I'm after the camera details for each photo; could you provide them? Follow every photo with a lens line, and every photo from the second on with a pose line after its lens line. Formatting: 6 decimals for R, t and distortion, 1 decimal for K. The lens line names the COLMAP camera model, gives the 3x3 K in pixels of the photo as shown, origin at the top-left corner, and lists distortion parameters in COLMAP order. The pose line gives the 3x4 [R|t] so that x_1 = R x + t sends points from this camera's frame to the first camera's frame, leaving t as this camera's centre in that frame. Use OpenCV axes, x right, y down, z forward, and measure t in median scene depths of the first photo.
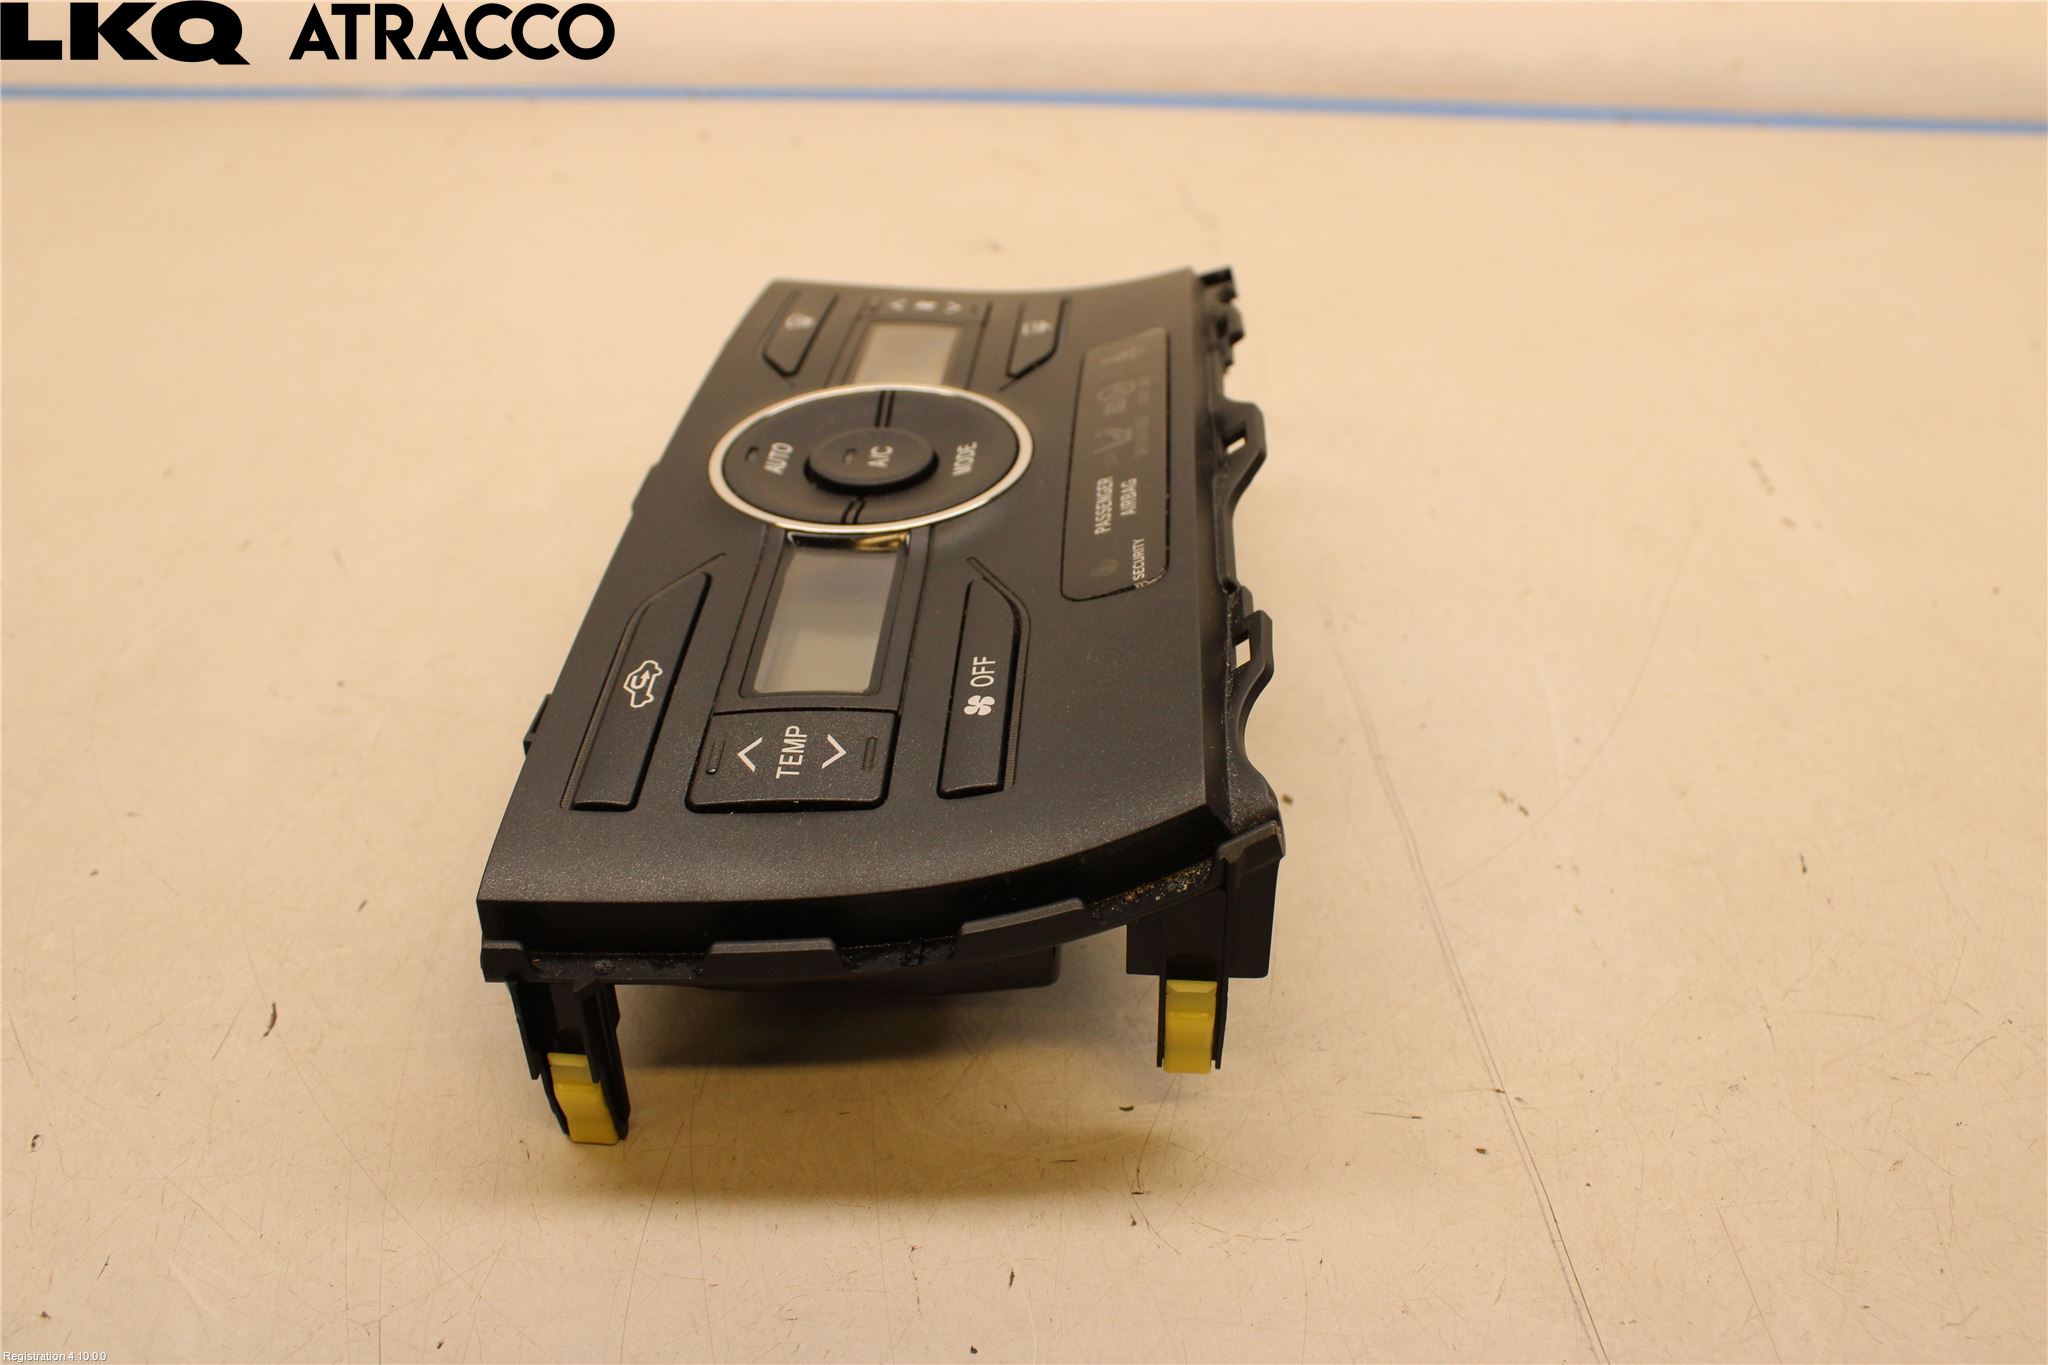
lens RADIAL K [[1782.9, 0, 1024.0], [0, 1782.9, 682.5], [0, 0, 1]] dist [-0.163342, 0.140631]
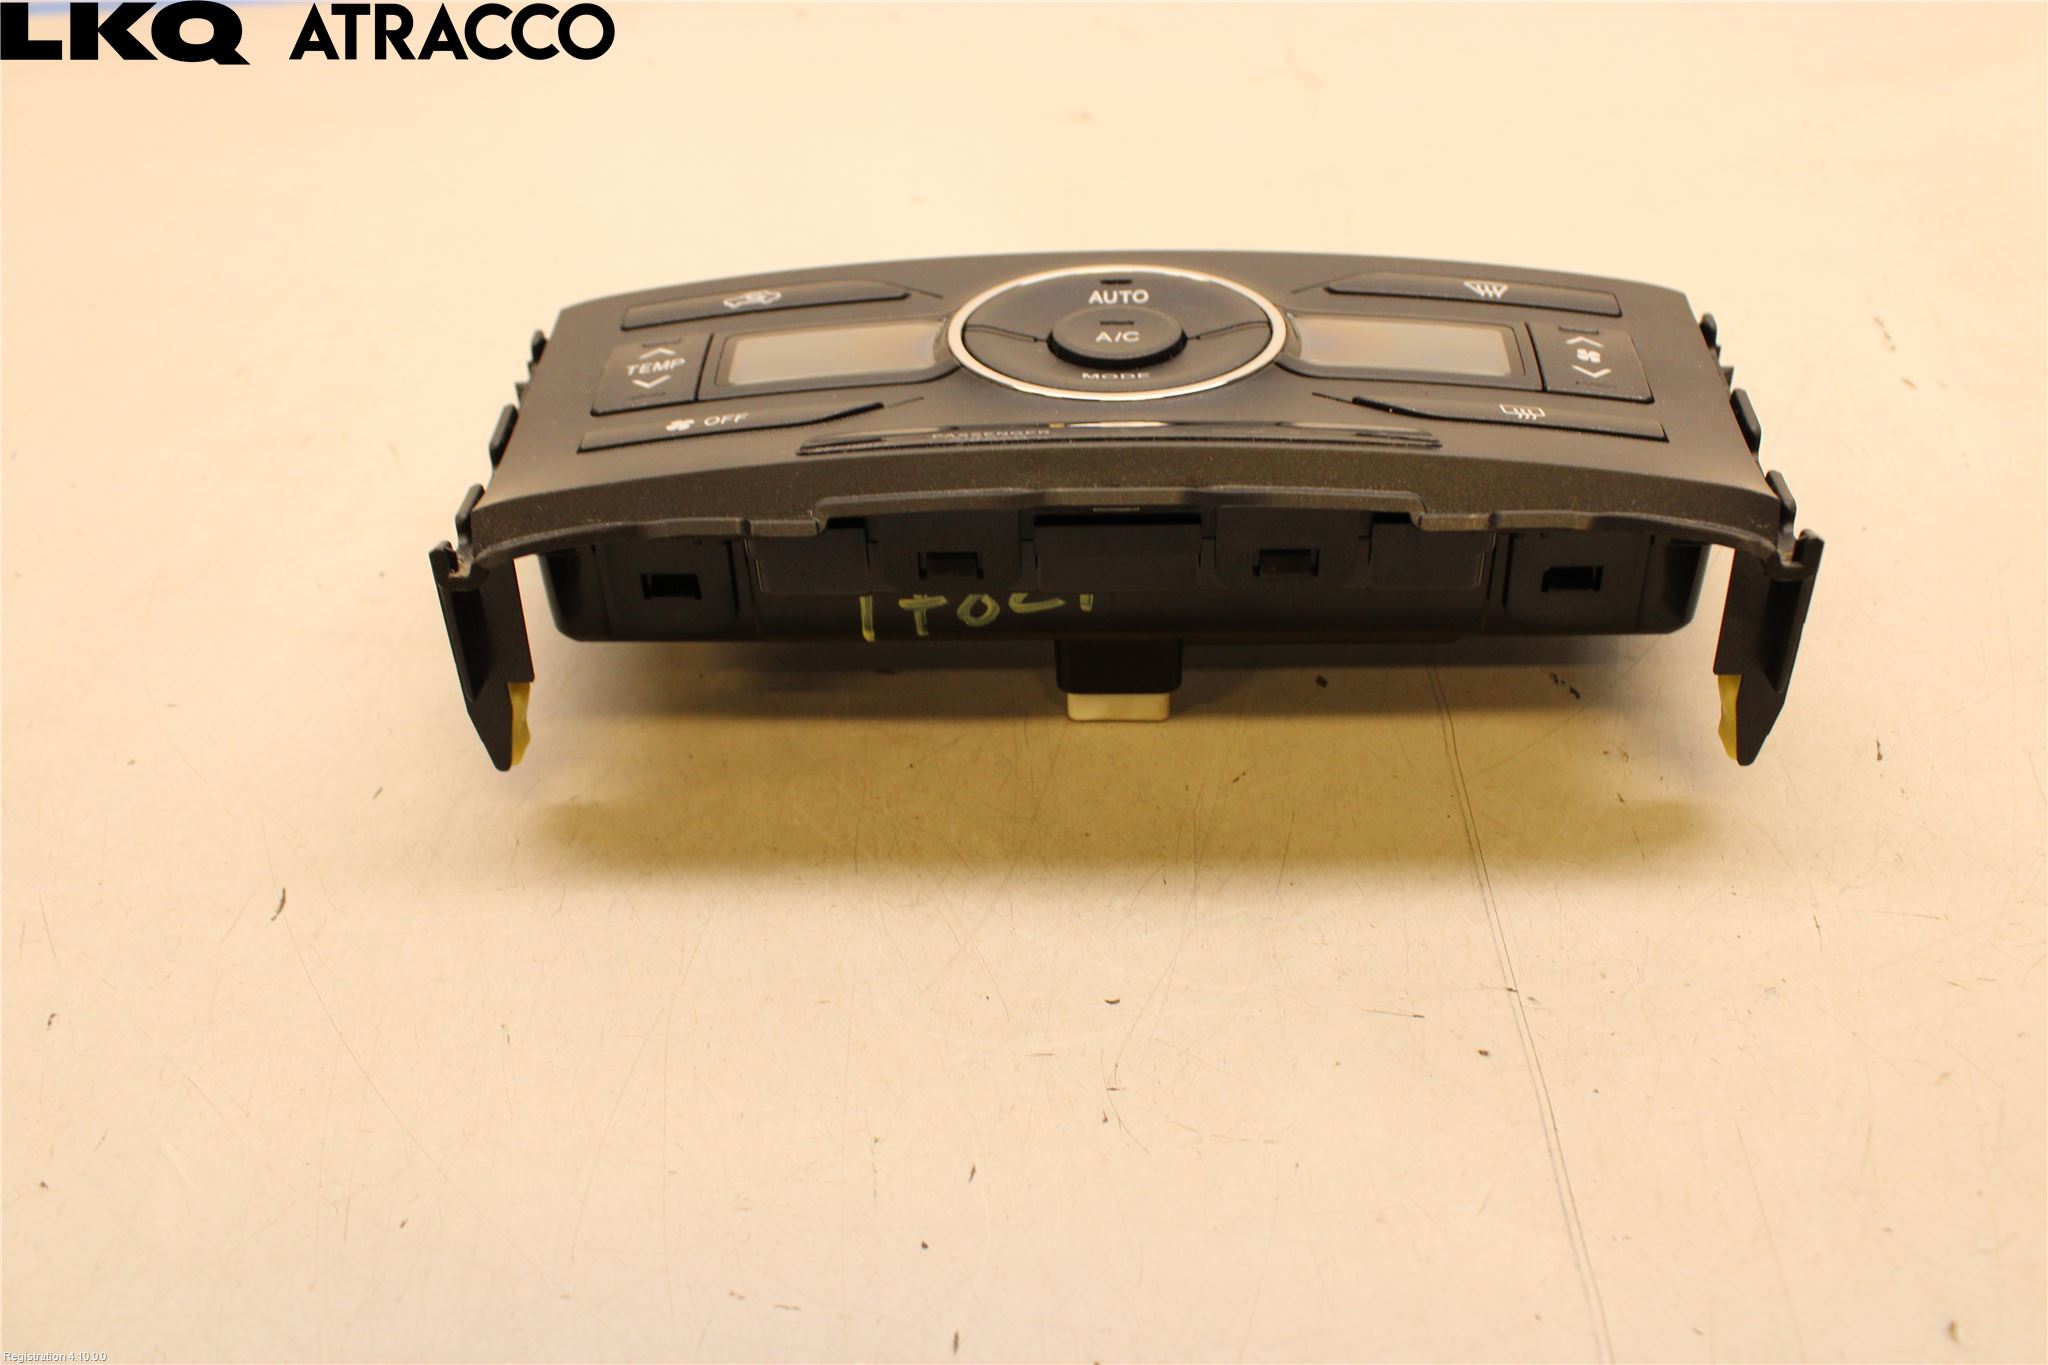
lens RADIAL K [[1782.9, 0, 1024.0], [0, 1782.9, 682.5], [0, 0, 1]] dist [-0.163342, 0.140631]
pose [[0.993441, -0.005564, -0.114212, 0.119447], [0.012803, 0.997947, 0.062748, 0.005559], [0.113629, -0.063799, 0.991473, 0.043386]]
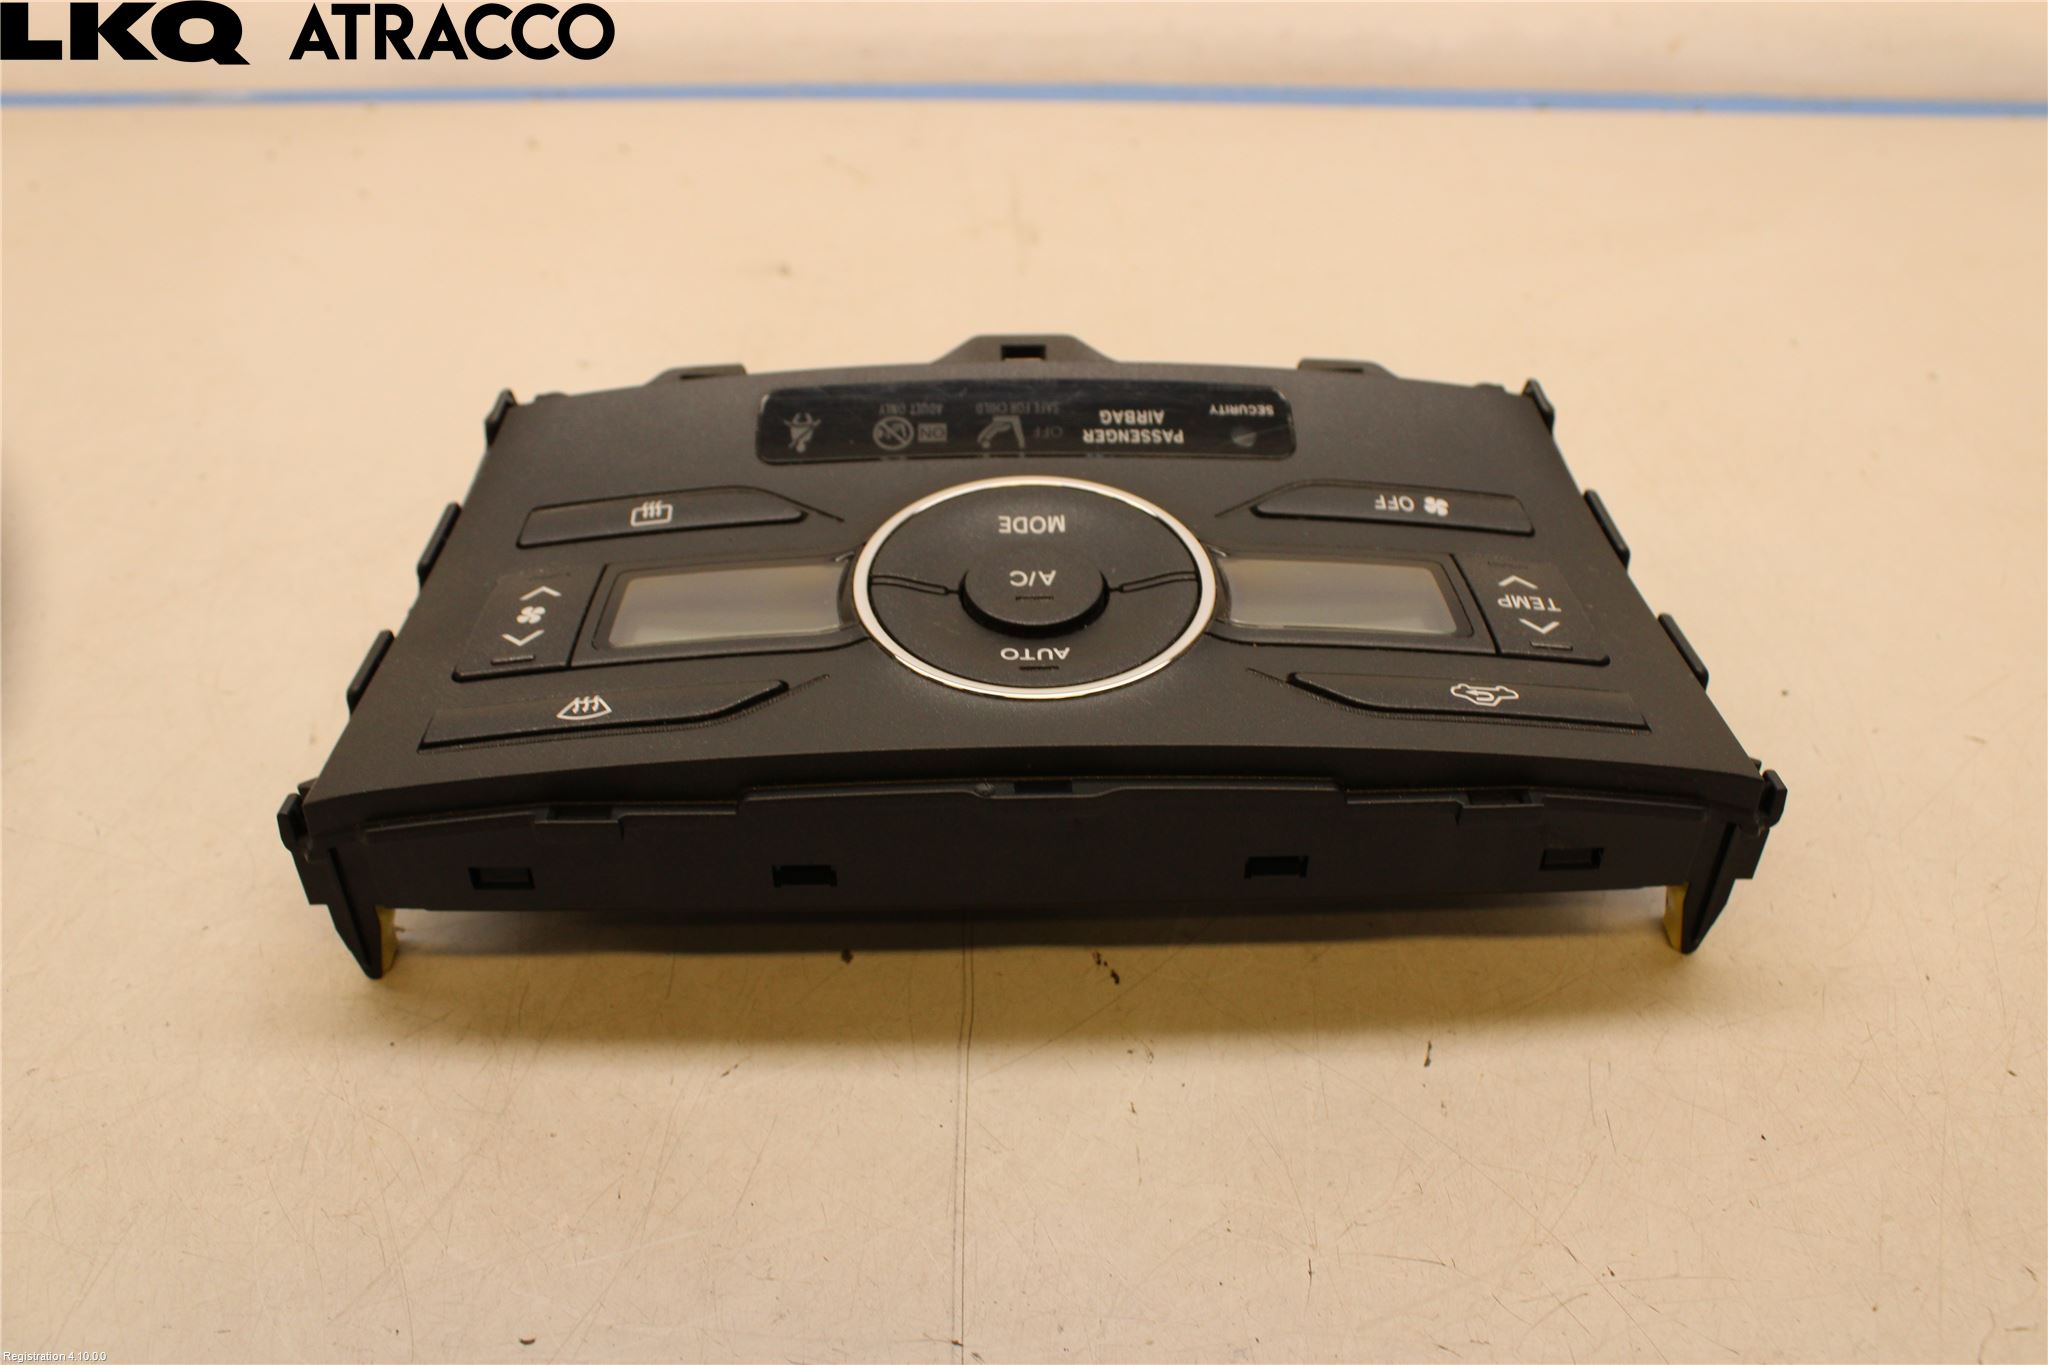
lens RADIAL K [[1782.9, 0, 1024.0], [0, 1782.9, 682.5], [0, 0, 1]] dist [-0.163342, 0.140631]
pose [[0.997603, 0.013126, -0.067940, 0.359271], [-0.010906, 0.999398, 0.032942, -0.123625], [0.068332, -0.032122, 0.997145, 0.147093]]
